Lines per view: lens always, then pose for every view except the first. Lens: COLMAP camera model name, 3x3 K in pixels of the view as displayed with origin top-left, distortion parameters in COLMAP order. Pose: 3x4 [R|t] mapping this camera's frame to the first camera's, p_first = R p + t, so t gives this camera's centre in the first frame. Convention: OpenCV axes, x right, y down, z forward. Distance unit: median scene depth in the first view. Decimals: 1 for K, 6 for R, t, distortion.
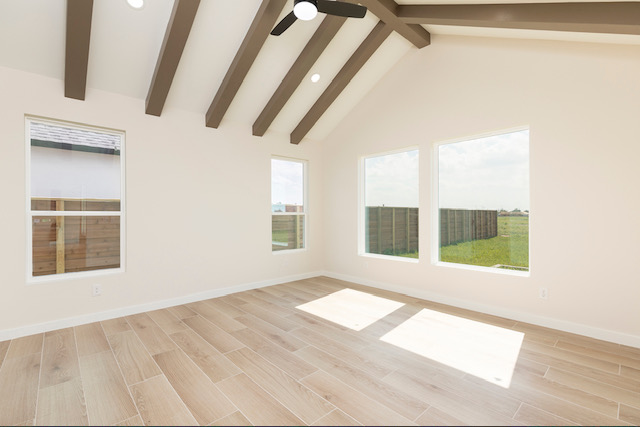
lens RADIAL K [[283.1, 0, 314.5], [0, 283.1, 214.8], [0, 0, 1]] dist [0.018985, 0.000150]
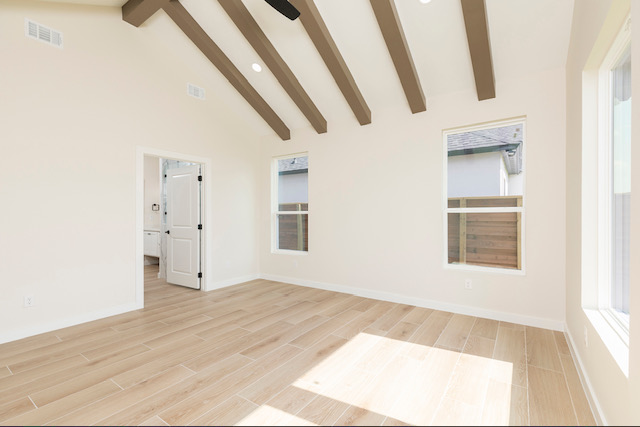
lens RADIAL K [[283.1, 0, 321.0], [0, 283.1, 214.9], [0, 0, 1]] dist [0.018985, 0.000150]
pose [[0.244117, 0.006071, -0.969727, 0.707241], [0.009114, 0.999922, 0.008554, -0.003176], [0.969703, -0.010926, 0.244043, 0.776510]]
